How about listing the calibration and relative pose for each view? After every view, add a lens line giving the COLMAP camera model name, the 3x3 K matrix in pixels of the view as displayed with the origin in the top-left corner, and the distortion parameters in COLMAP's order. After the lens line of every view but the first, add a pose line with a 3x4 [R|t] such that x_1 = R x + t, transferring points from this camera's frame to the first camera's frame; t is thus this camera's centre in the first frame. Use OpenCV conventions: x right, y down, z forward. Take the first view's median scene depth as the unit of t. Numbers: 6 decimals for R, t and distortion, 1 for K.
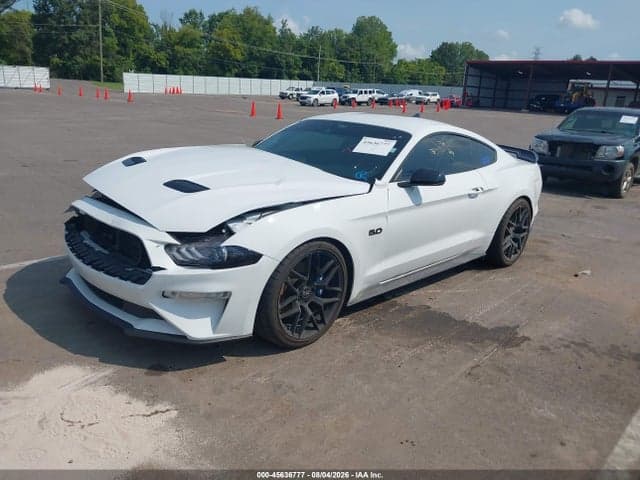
lens RADIAL K [[510.5, 0, 324.2], [0, 510.5, 237.0], [0, 0, 1]] dist [0.011308, -0.018078]
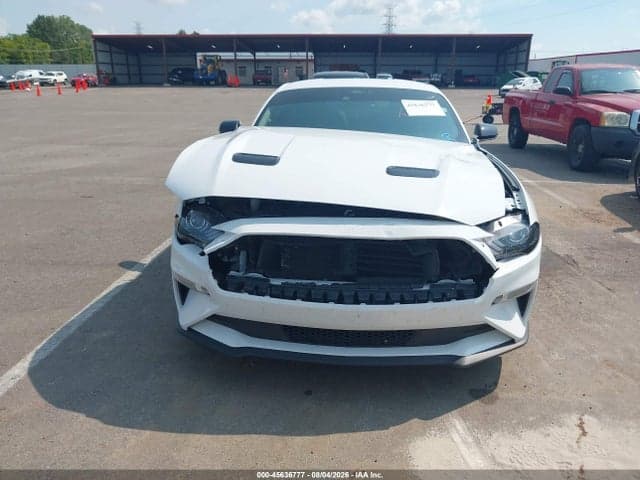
lens RADIAL K [[510.5, 0, 324.2], [0, 510.5, 239.8], [0, 0, 1]] dist [0.011308, -0.018078]
pose [[0.760630, -0.247265, 0.600251, -0.044124], [0.218704, 0.968174, 0.121687, -0.006212], [-0.611237, 0.038719, 0.790500, 0.023545]]
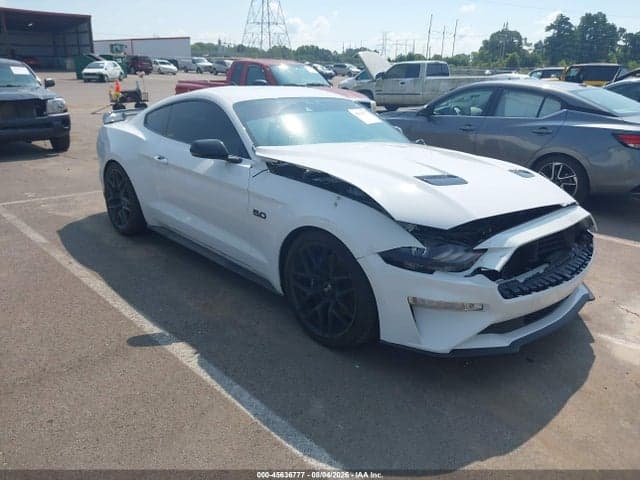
lens RADIAL K [[510.5, 0, 324.6], [0, 510.5, 241.5], [0, 0, 1]] dist [0.011308, -0.018078]
pose [[0.061253, -0.376487, 0.924395, -0.065478], [0.256939, 0.900870, 0.349881, -0.021974], [-0.964485, 0.216082, 0.151915, 0.063173]]
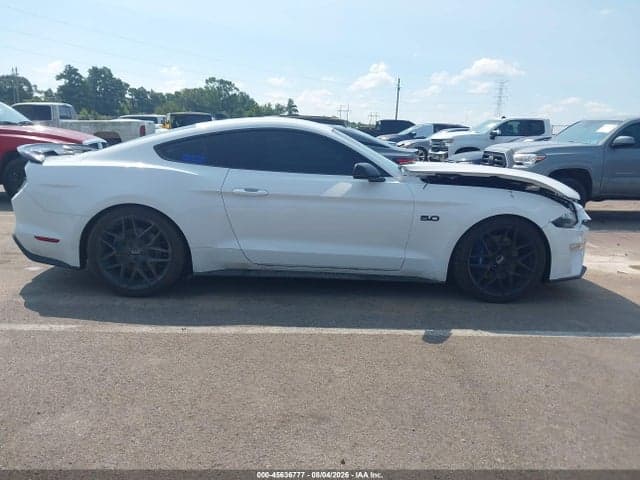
lens RADIAL K [[510.5, 0, 324.1], [0, 510.5, 241.4], [0, 0, 1]] dist [0.011308, -0.018078]
pose [[-0.714853, -0.232559, 0.659470, -0.049729], [0.109201, 0.894381, 0.433771, -0.034356], [-0.690695, 0.382098, -0.613956, 0.126020]]
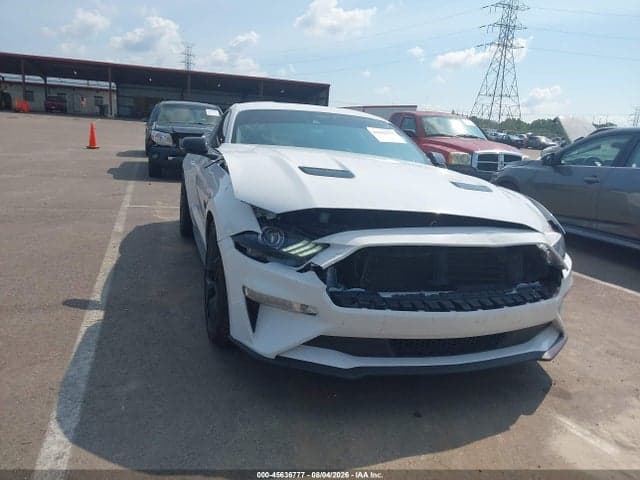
lens RADIAL K [[510.5, 0, 321.9], [0, 510.5, 243.4], [0, 0, 1]] dist [0.011308, -0.018078]
pose [[0.477240, -0.223337, 0.849919, -0.056766], [0.206513, 0.968583, 0.138560, -0.008847], [-0.854163, 0.109393, 0.508369, 0.039984]]
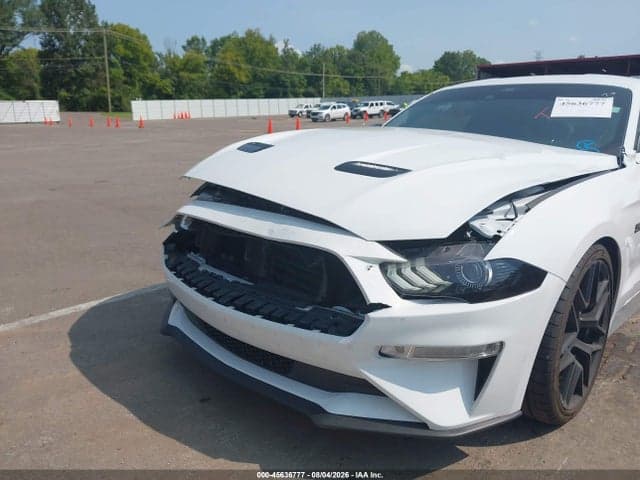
lens RADIAL K [[510.5, 0, 323.0], [0, 510.5, 239.4], [0, 0, 1]] dist [0.011308, -0.018078]
pose [[0.997972, -0.060180, -0.020737, -0.016300], [0.059548, 0.997779, -0.029847, 0.000052], [0.022487, 0.028552, 0.999339, 0.019433]]
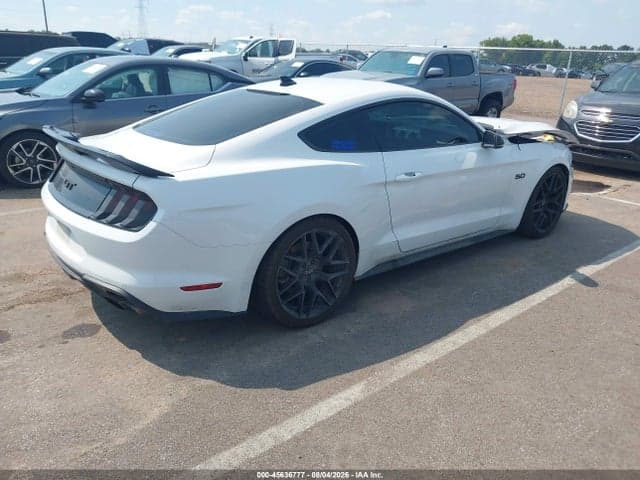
lens RADIAL K [[510.5, 0, 323.2], [0, 510.5, 242.1], [0, 0, 1]] dist [0.011308, -0.018078]
pose [[-0.988289, -0.133897, 0.073183, 0.003533], [-0.065018, 0.803398, 0.591883, -0.040358], [-0.138046, 0.580193, -0.802695, 0.141994]]
